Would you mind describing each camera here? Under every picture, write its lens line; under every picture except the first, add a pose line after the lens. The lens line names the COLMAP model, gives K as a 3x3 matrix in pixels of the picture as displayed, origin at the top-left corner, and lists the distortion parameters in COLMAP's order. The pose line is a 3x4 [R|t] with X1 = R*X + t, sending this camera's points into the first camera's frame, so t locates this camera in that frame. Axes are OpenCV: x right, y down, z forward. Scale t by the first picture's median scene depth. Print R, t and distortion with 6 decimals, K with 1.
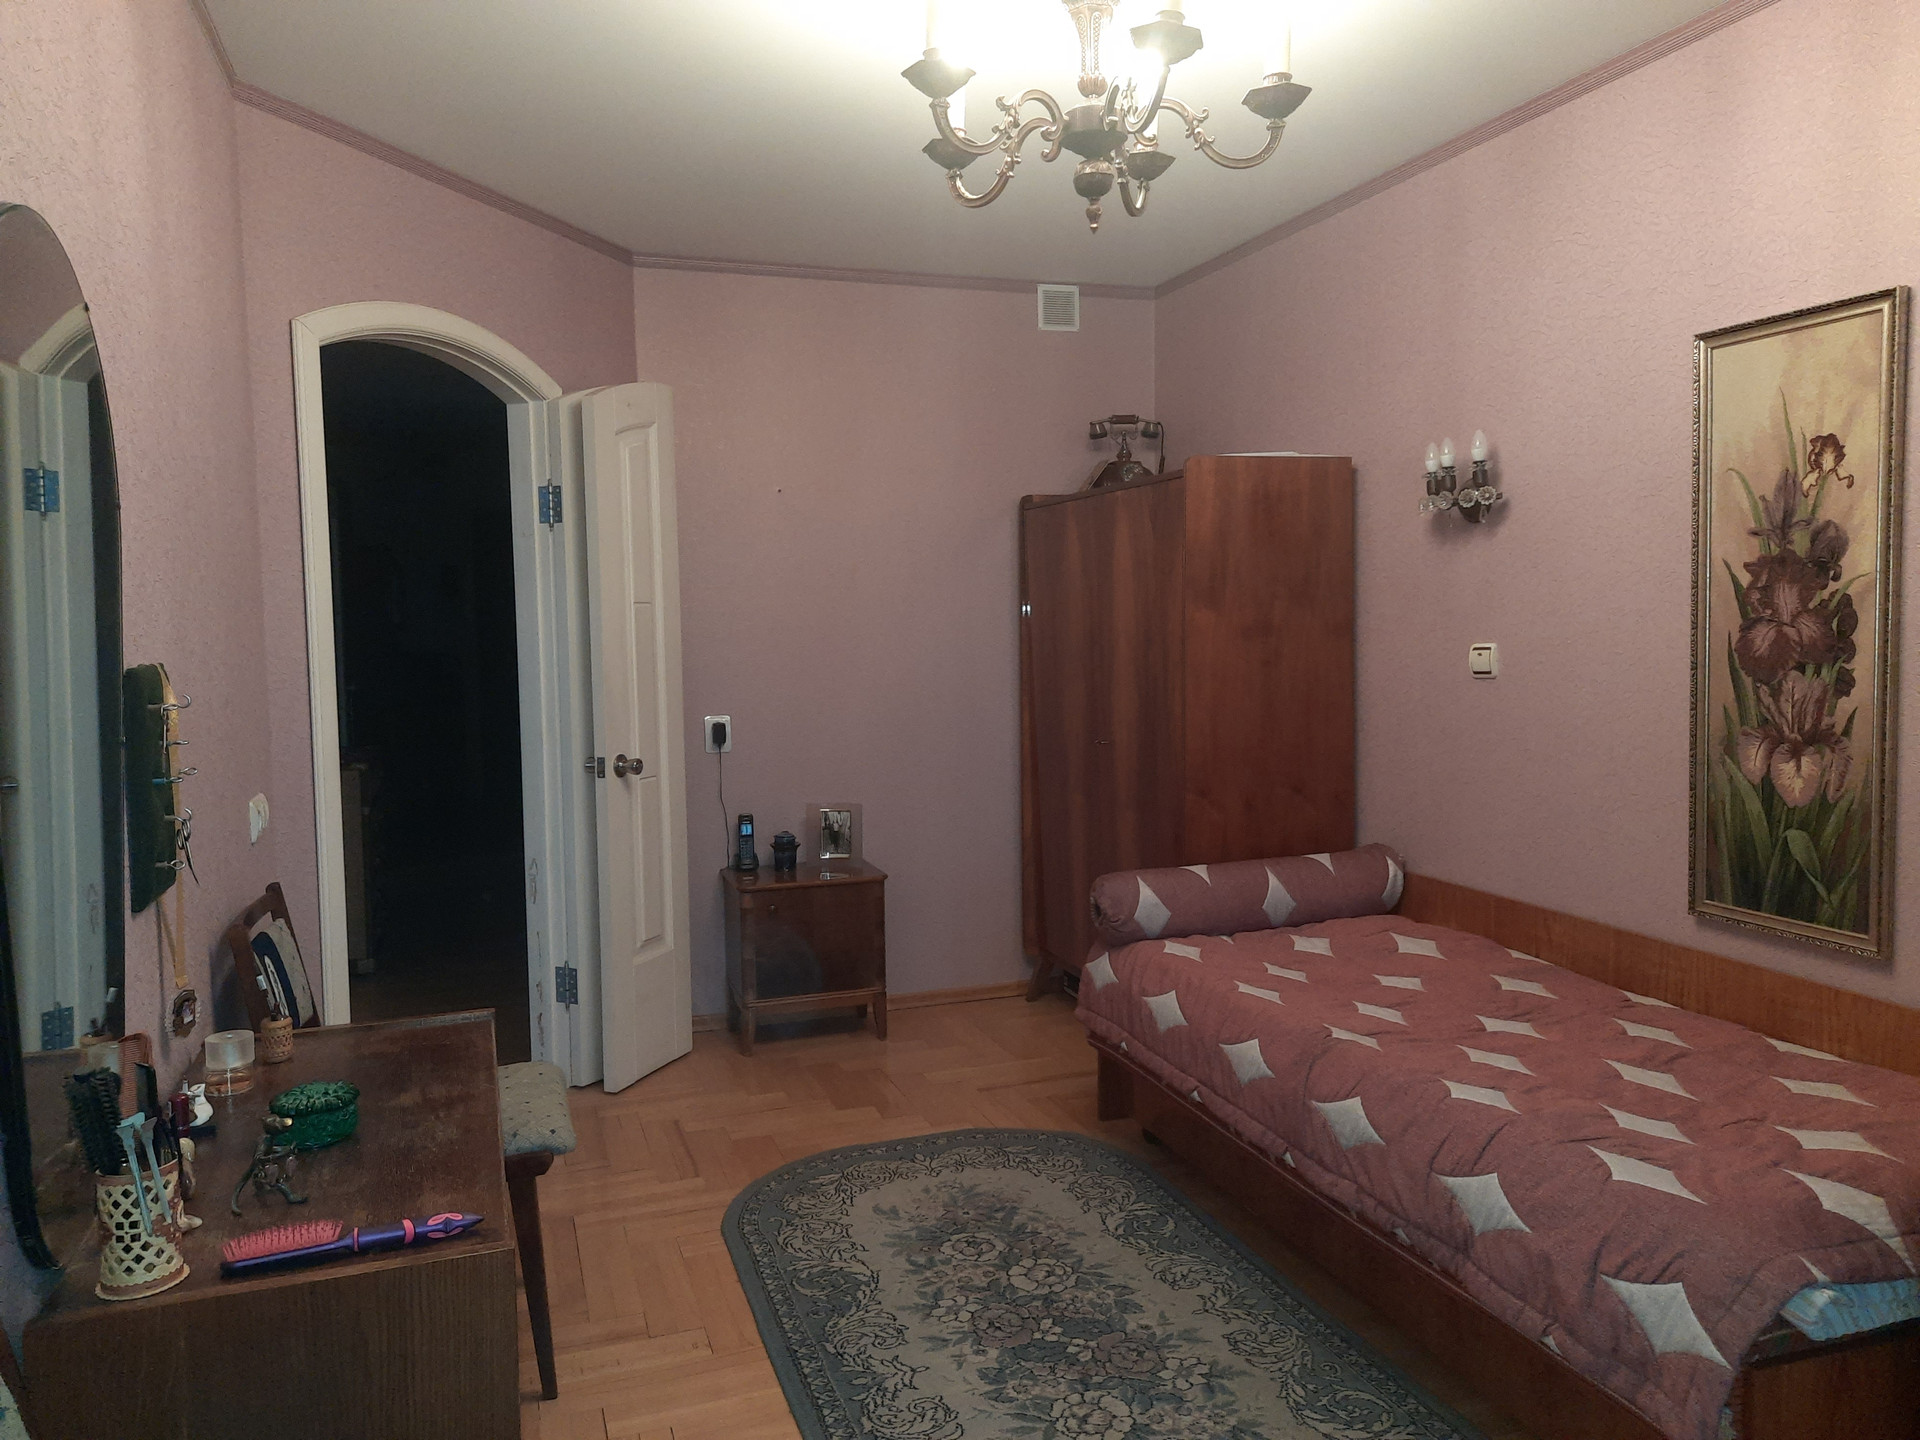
lens RADIAL K [[1397.0, 0, 964.3], [0, 1397.0, 714.3], [0, 0, 1]] dist [0.064628, -0.046964]
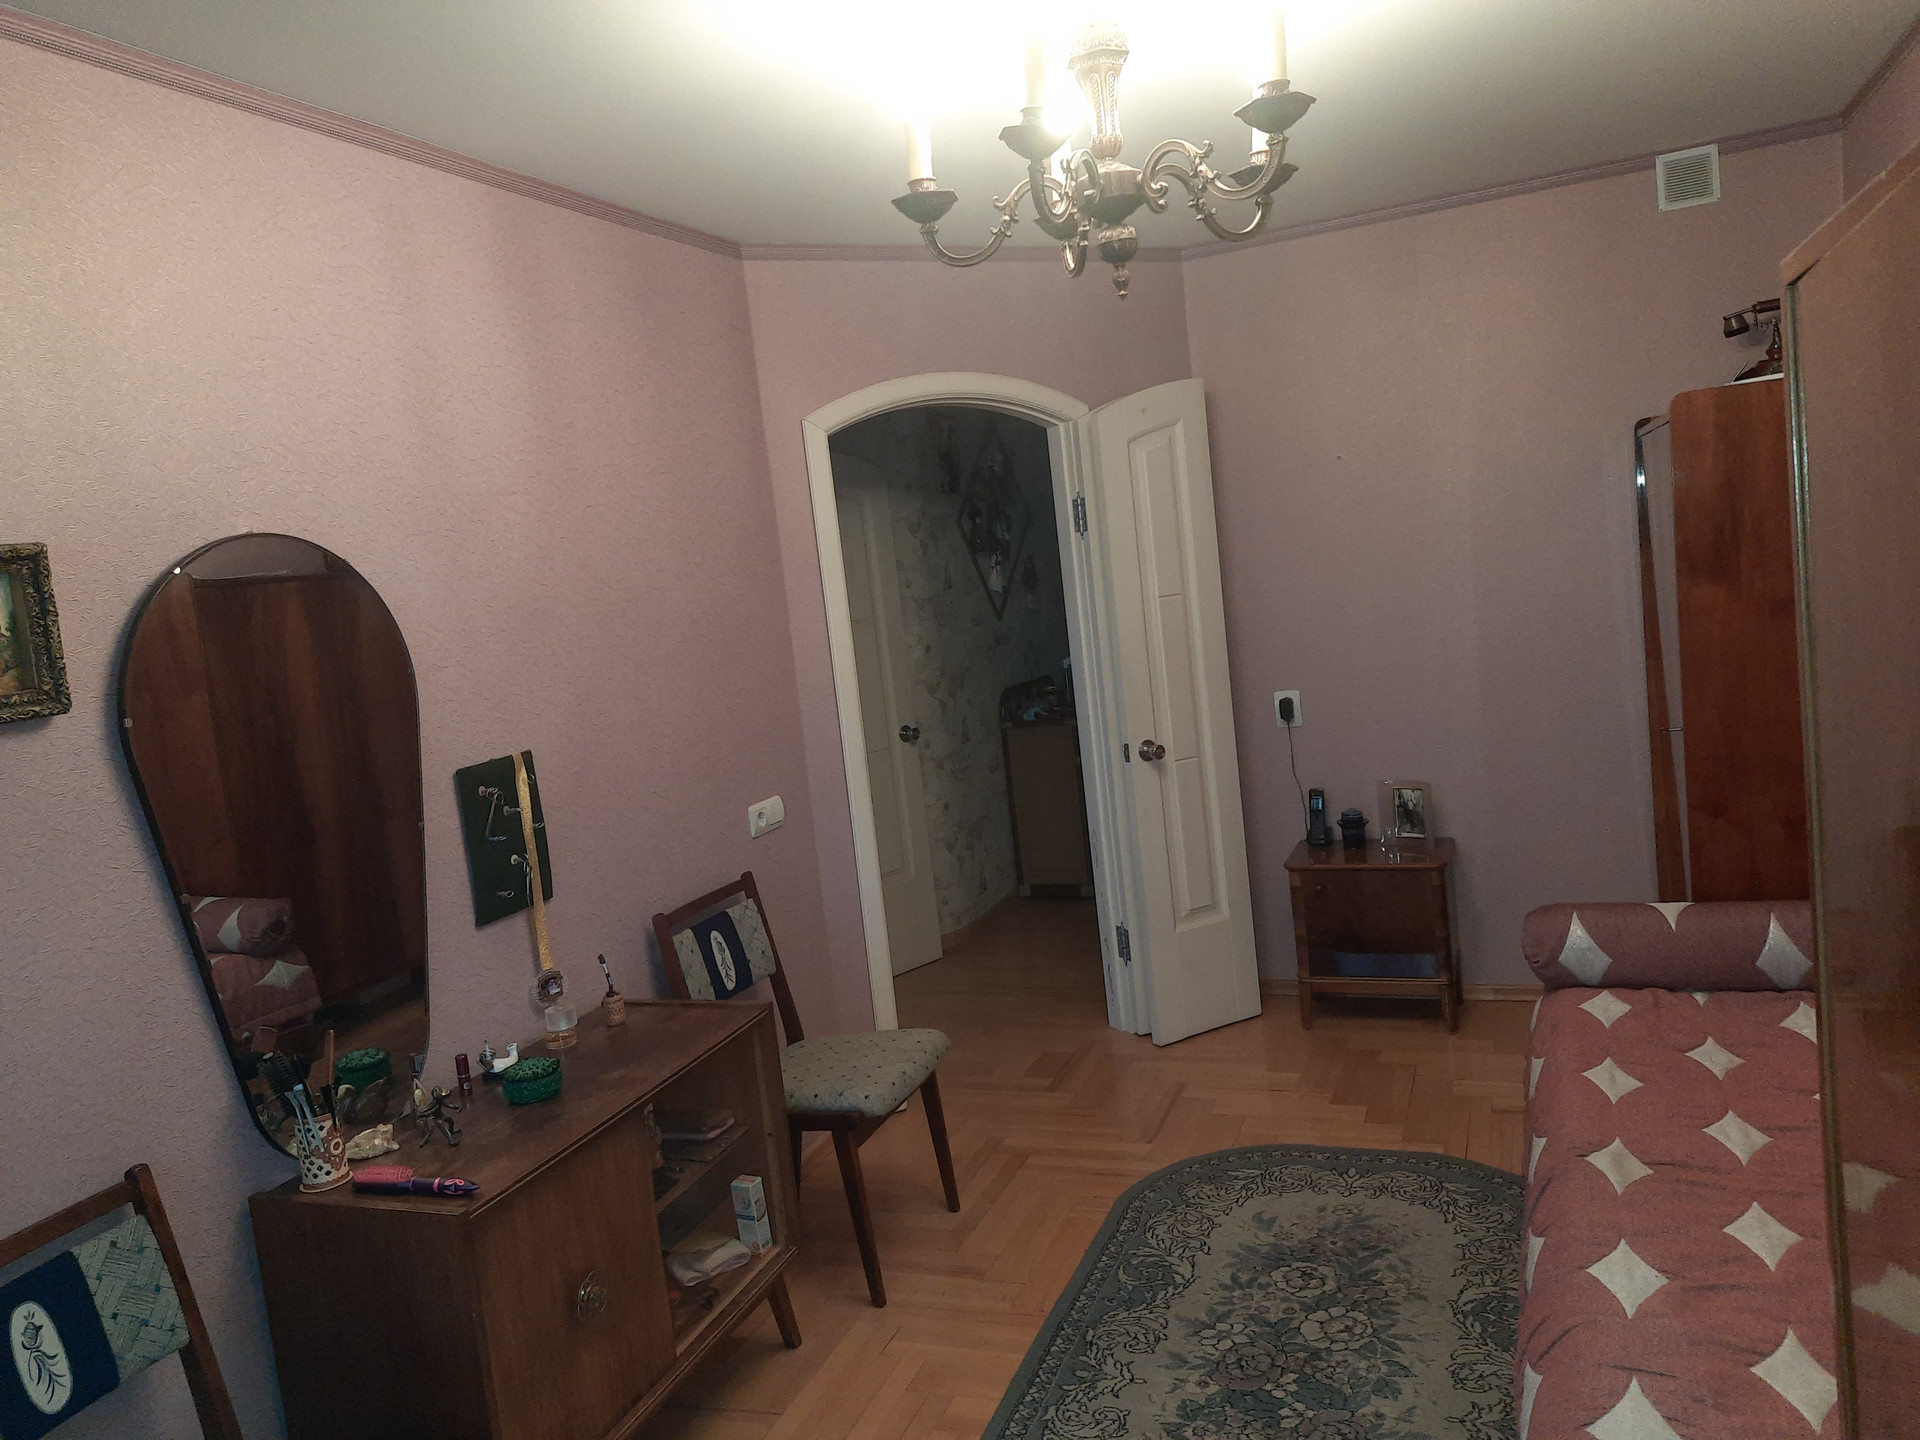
lens RADIAL K [[1397.0, 0, 964.3], [0, 1397.0, 714.3], [0, 0, 1]] dist [0.064628, -0.046964]
pose [[0.750824, 0.005299, -0.660481, 0.521632], [0.053721, 0.996165, 0.069061, -0.106160], [0.658314, -0.087334, 0.747660, 0.148894]]
